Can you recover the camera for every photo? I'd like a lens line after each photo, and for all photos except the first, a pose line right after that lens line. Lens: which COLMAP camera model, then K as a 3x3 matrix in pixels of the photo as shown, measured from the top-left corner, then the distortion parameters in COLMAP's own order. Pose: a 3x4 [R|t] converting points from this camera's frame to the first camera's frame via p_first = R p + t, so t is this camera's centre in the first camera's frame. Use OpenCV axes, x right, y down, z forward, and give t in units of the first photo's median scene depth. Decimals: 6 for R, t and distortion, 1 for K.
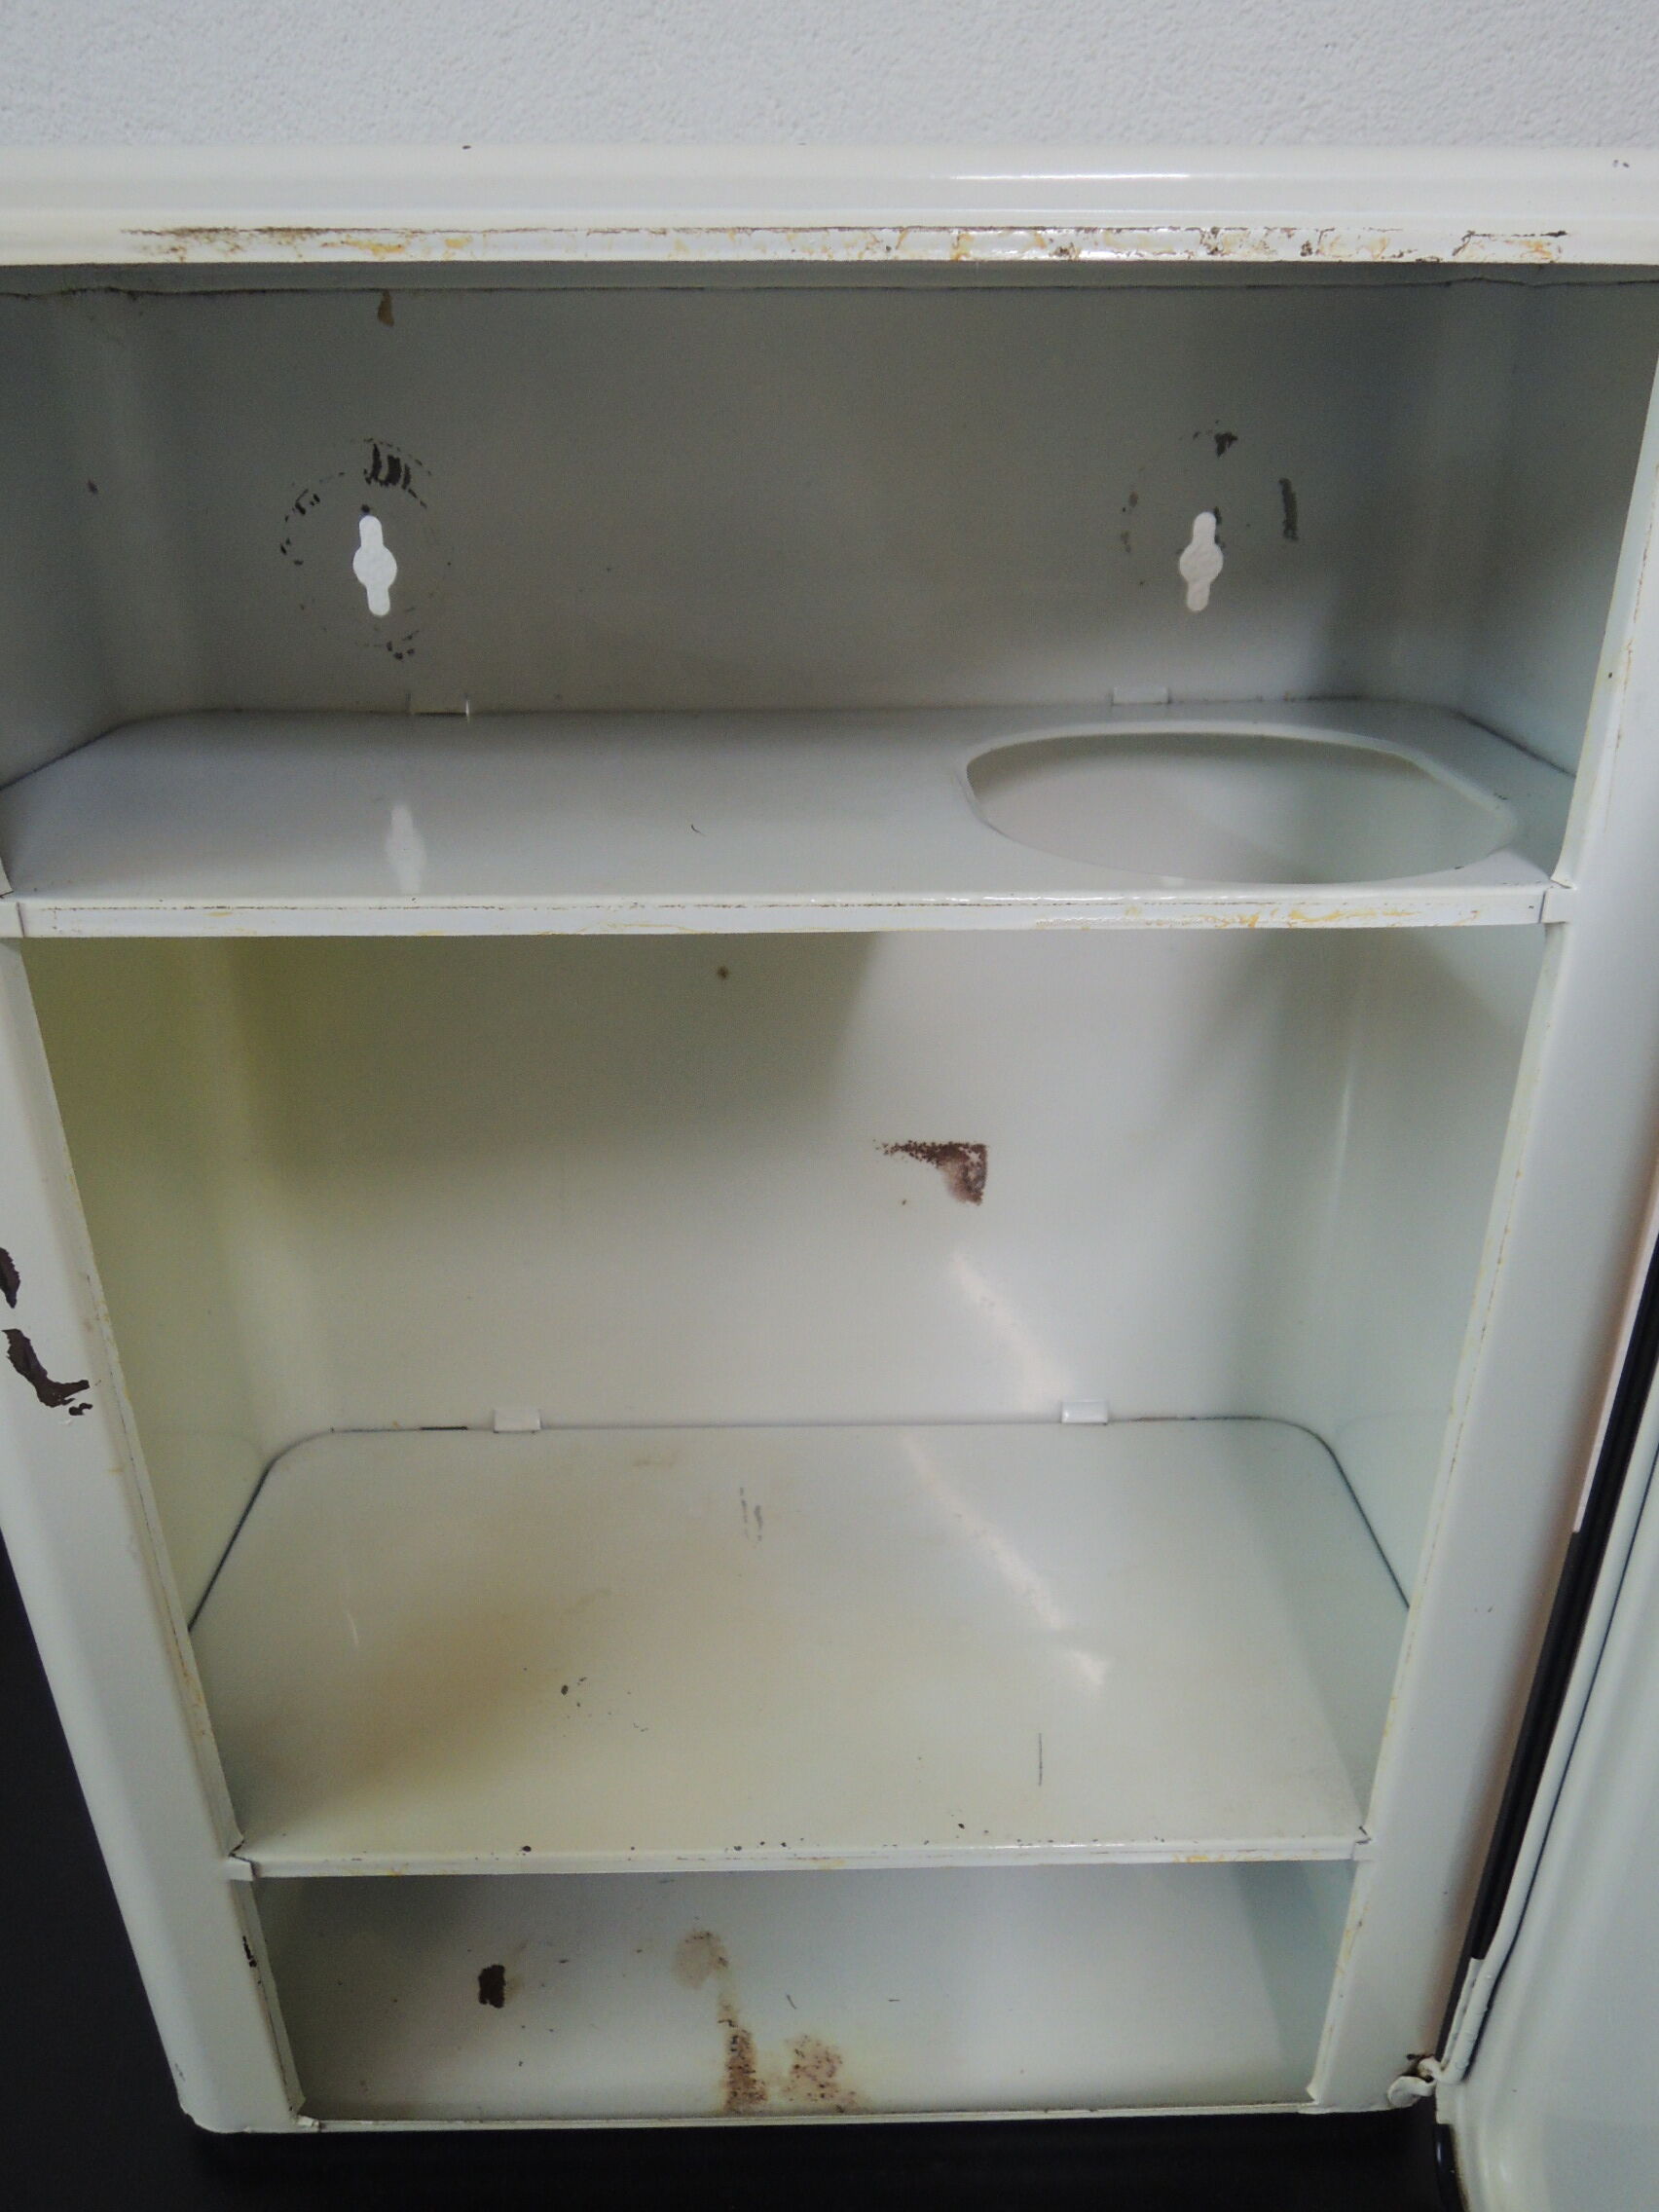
lens RADIAL K [[1572.0, 0, 838.8], [0, 1572.0, 1108.3], [0, 0, 1]] dist [-0.023076, -0.001631]
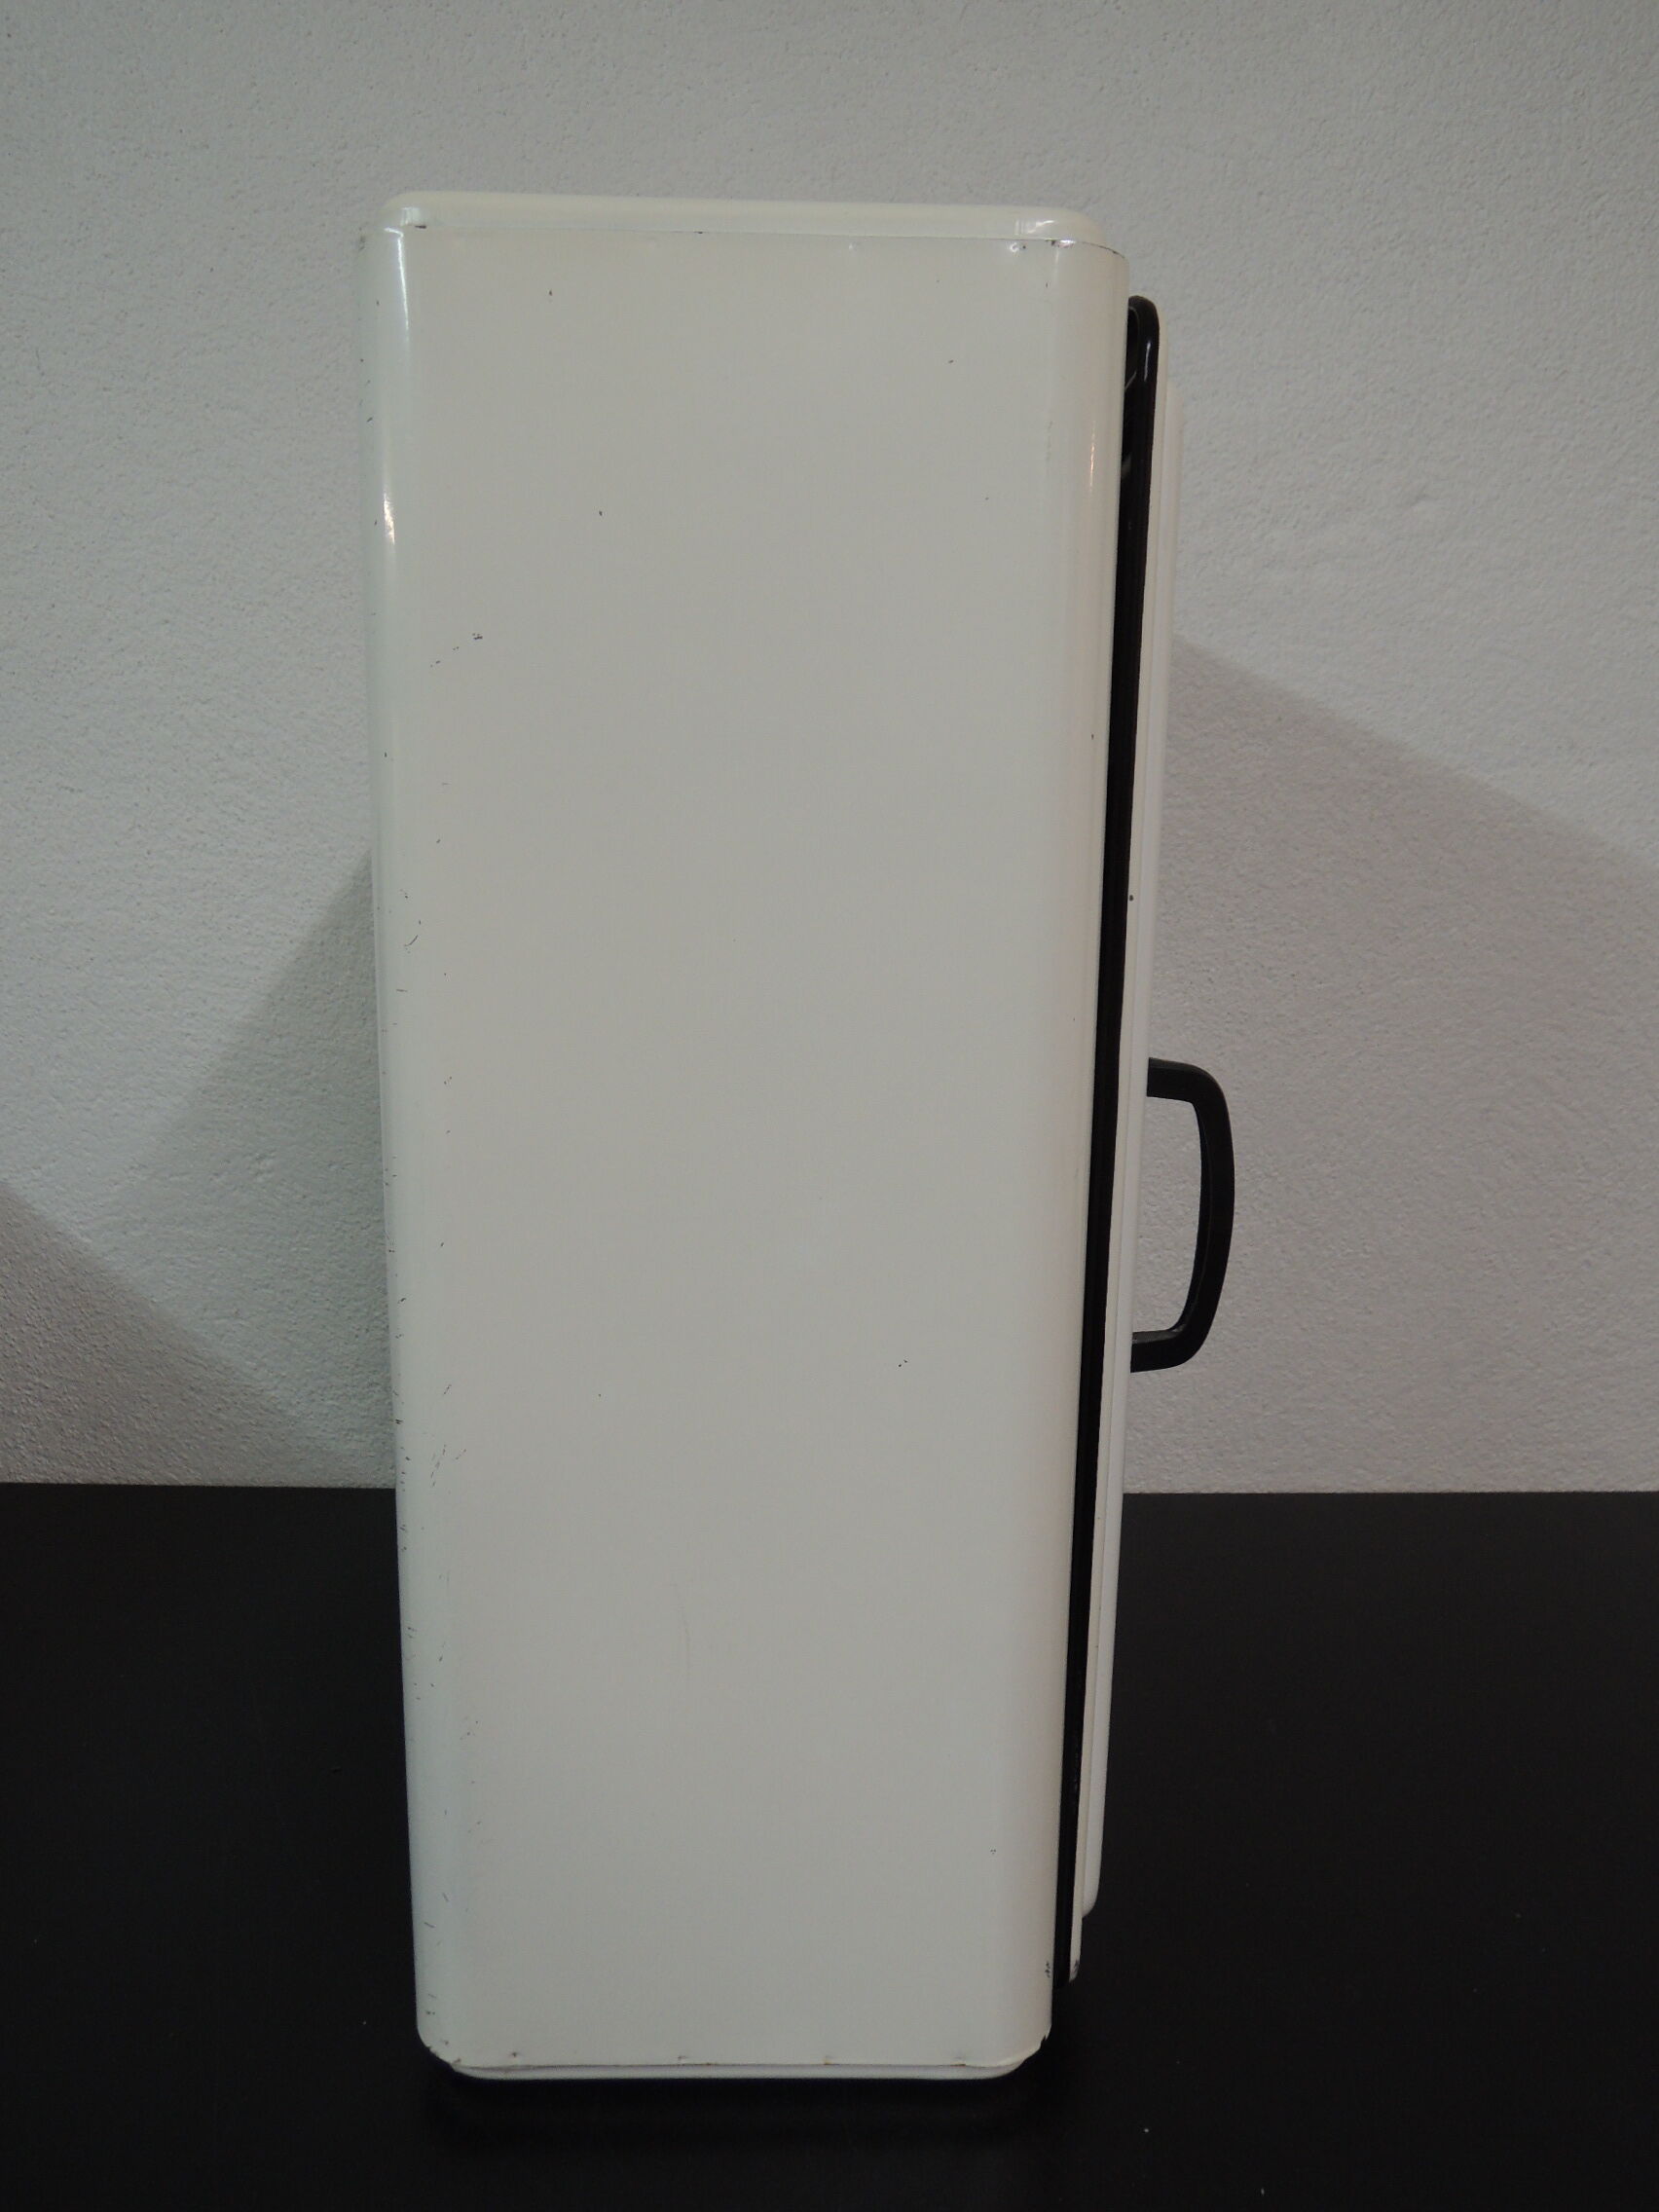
lens RADIAL K [[1572.0, 0, 831.1], [0, 1572.0, 1098.0], [0, 0, 1]] dist [-0.023076, -0.001631]
pose [[0.981265, -0.022566, 0.191334, -0.263595], [0.069525, 0.967673, -0.242437, 0.382508], [-0.179678, 0.251197, 0.951113, -0.274482]]
